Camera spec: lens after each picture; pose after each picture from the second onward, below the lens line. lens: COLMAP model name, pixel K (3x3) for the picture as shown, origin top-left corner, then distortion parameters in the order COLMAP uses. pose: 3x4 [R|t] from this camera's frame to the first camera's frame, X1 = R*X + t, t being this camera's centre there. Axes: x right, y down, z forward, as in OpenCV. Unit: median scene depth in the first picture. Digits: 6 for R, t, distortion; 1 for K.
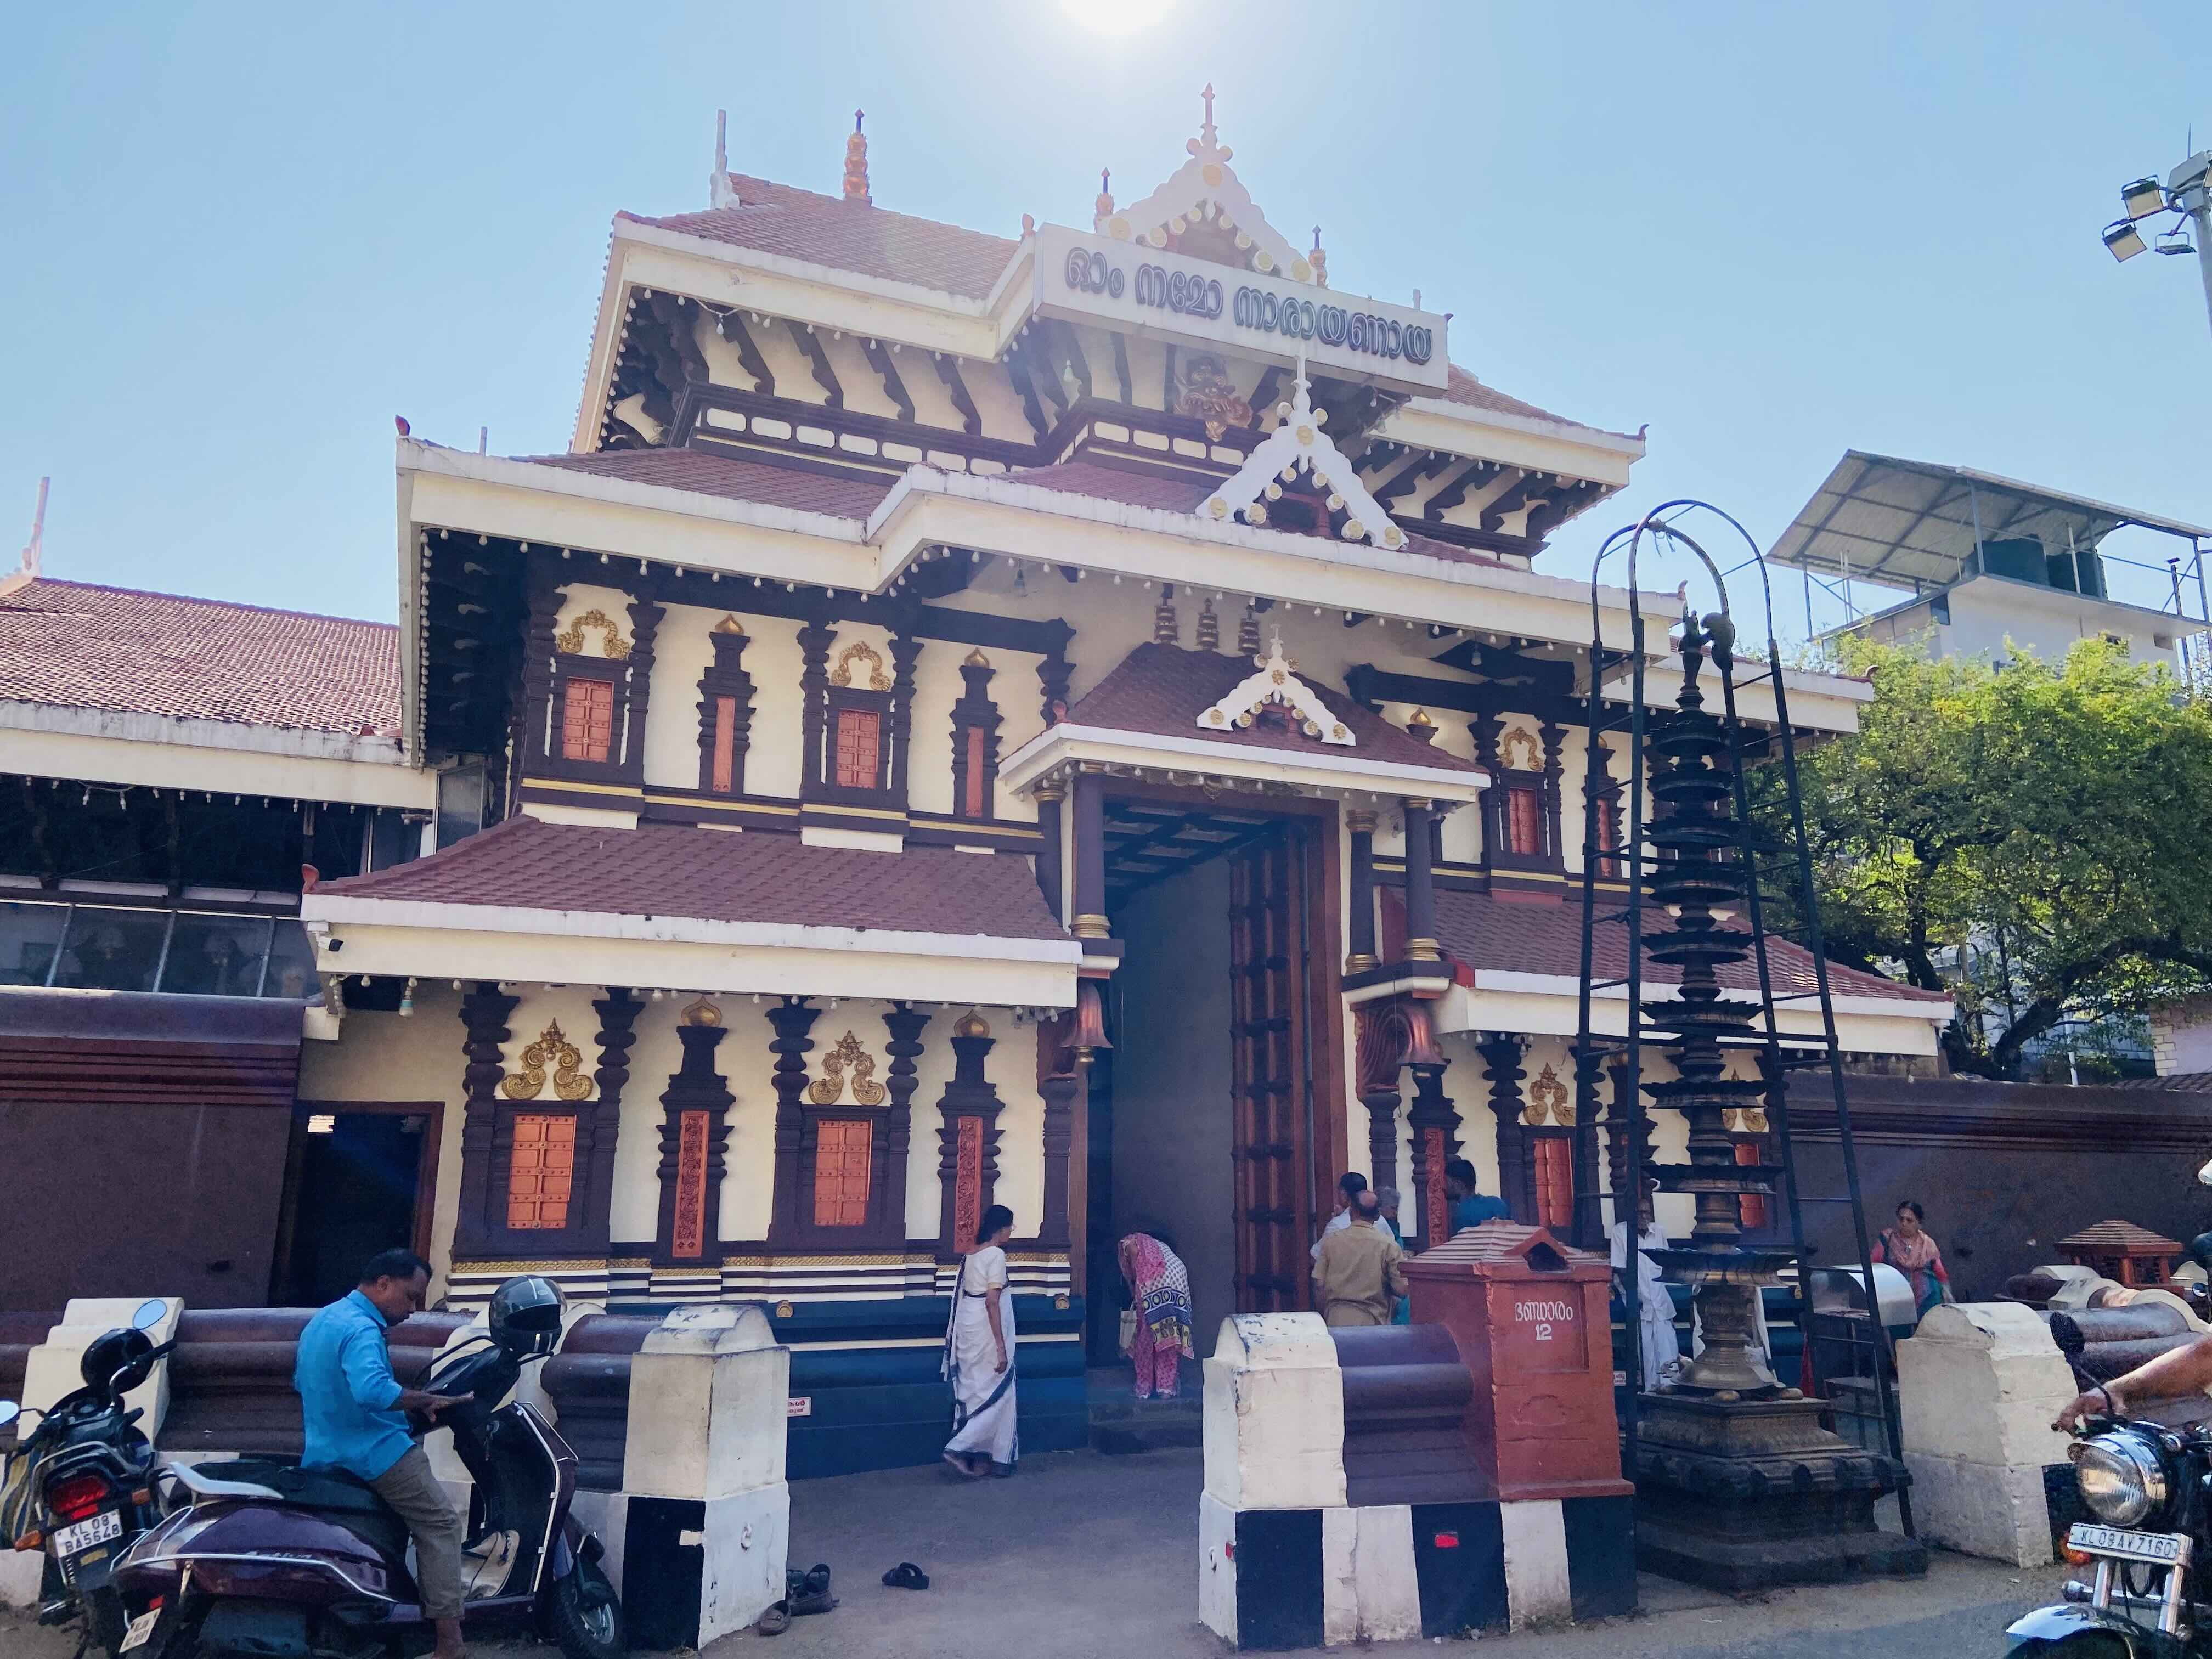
lens RADIAL K [[1638.2, 0, 1114.6], [0, 1638.2, 832.1], [0, 0, 1]] dist [0.109888, -0.137010]
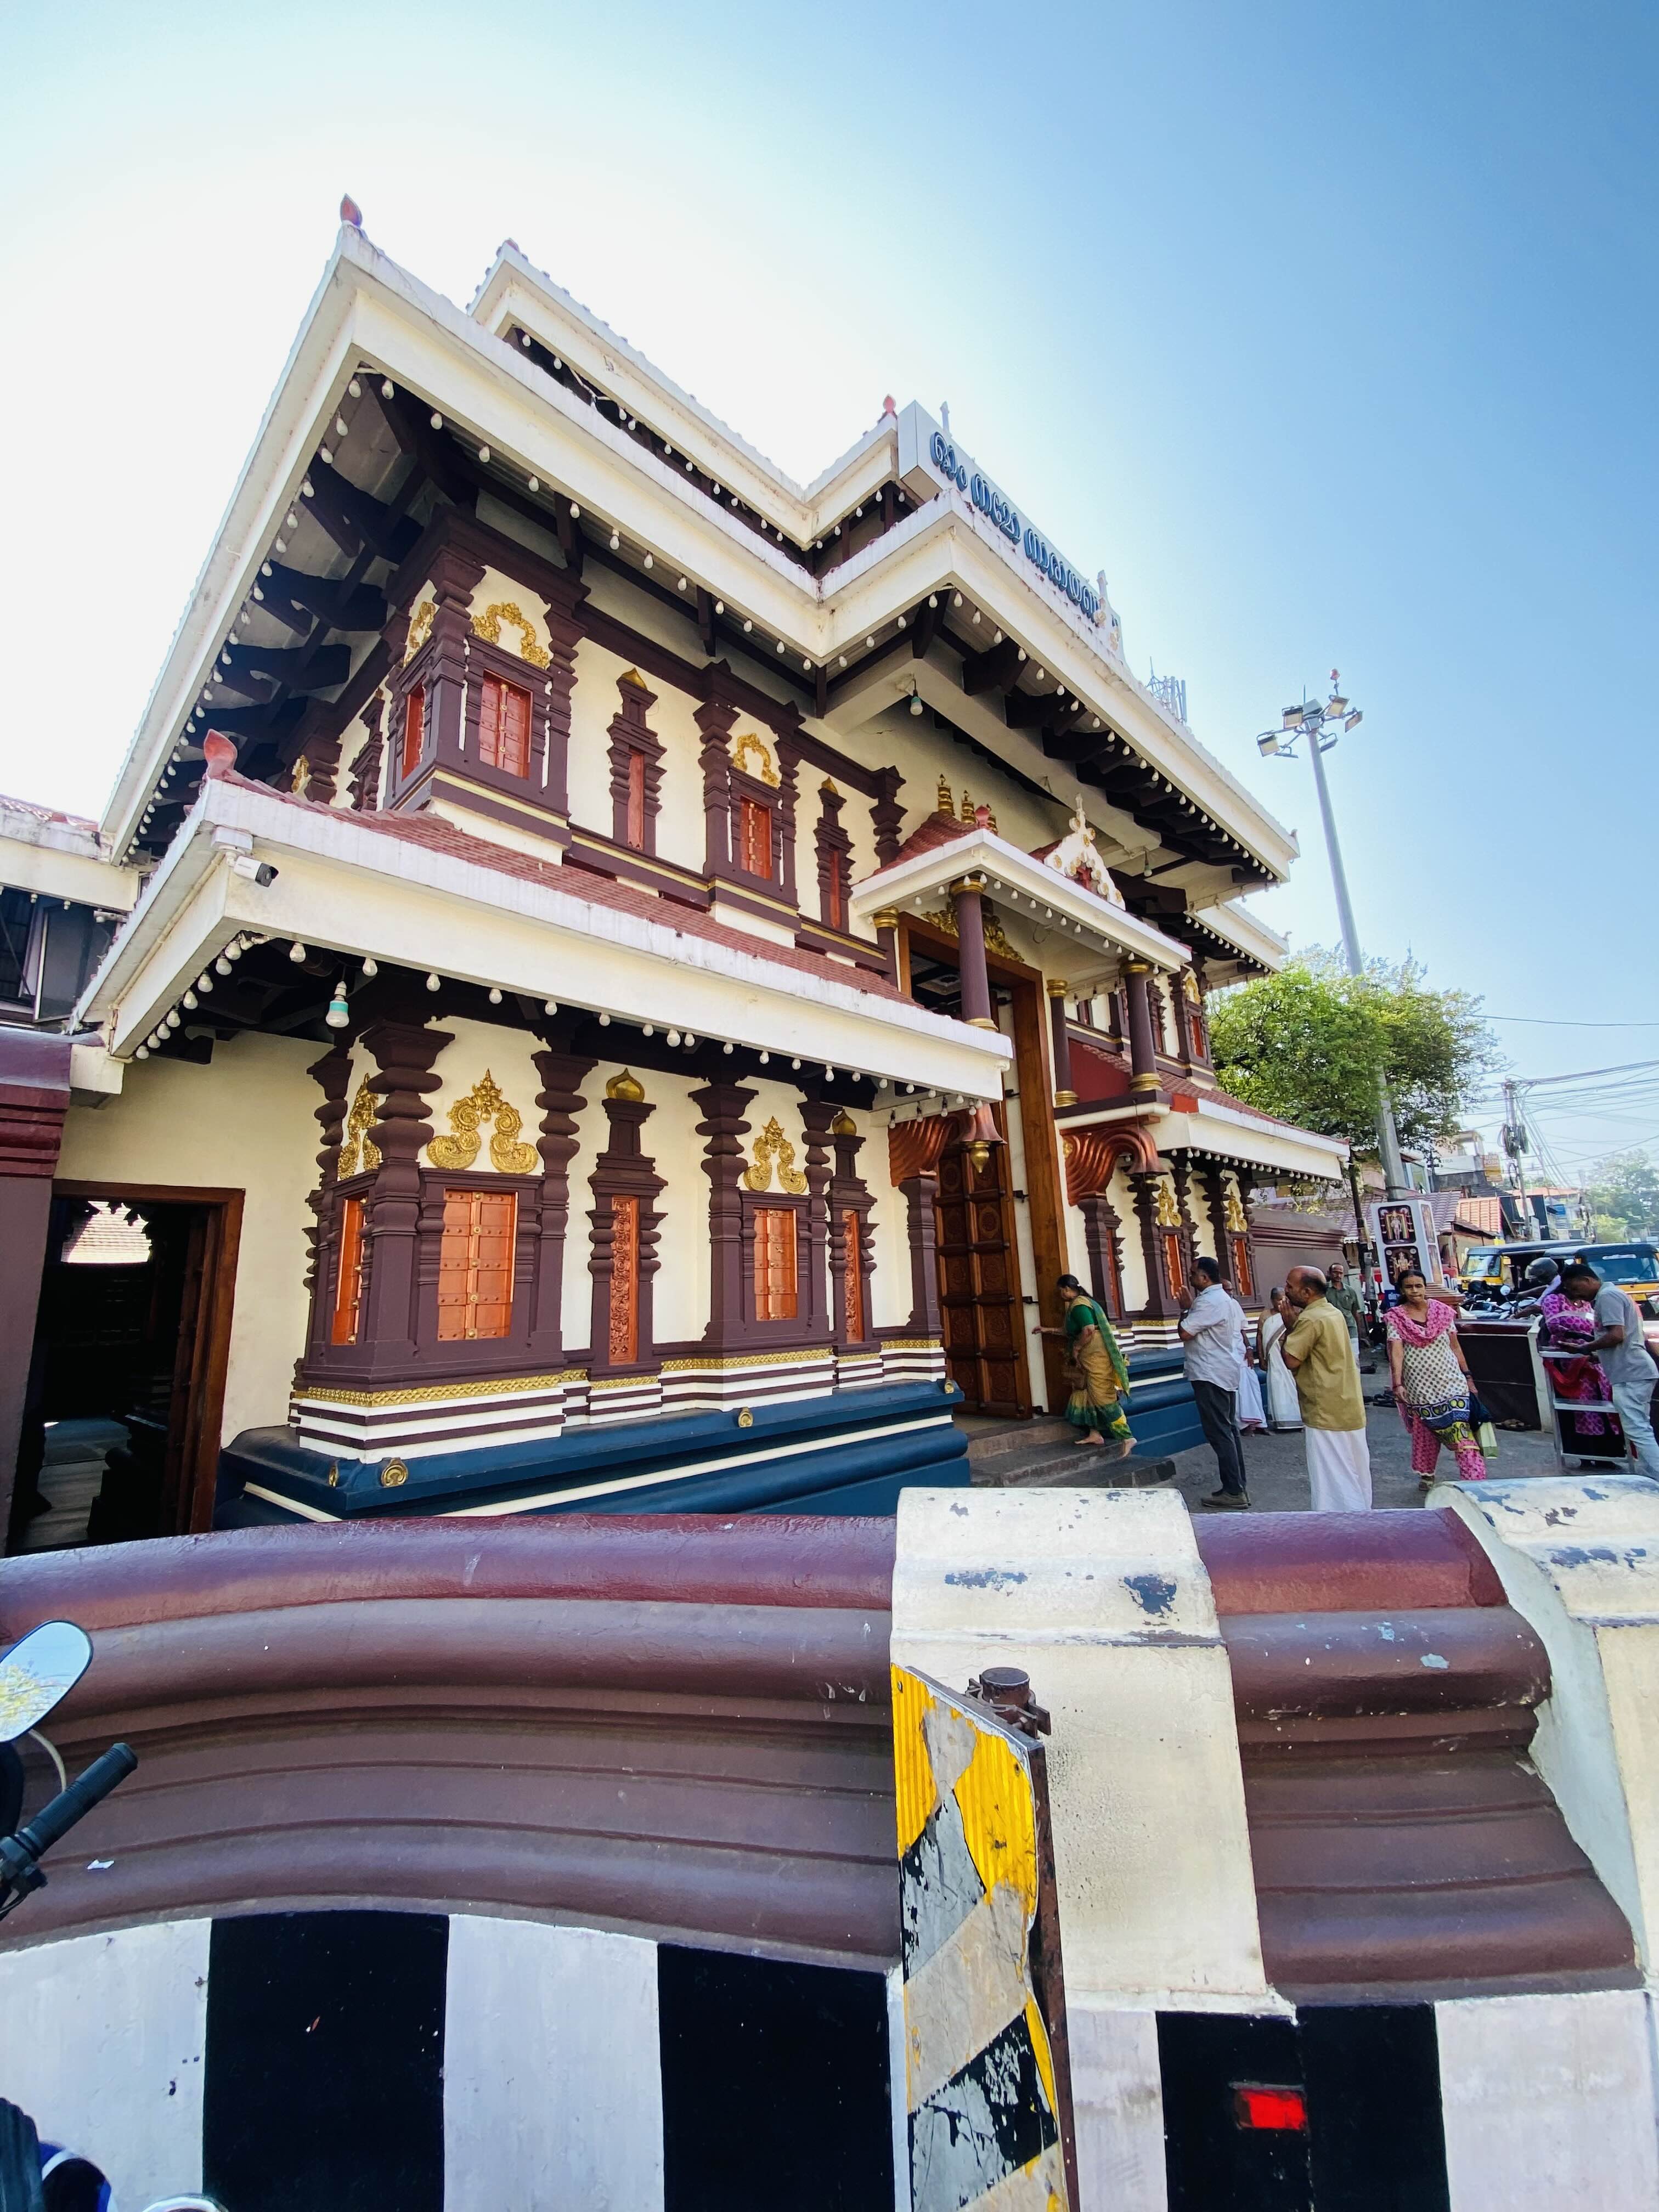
lens RADIAL K [[892.9, 0, 829.5], [0, 892.9, 1106.0], [0, 0, 1]] dist [0.021229, -0.024388]
pose [[0.920857, 0.047853, 0.386952, -0.443526], [-0.048420, 0.998793, -0.008289, 0.157737], [-0.386882, -0.011103, 0.922062, 0.691185]]
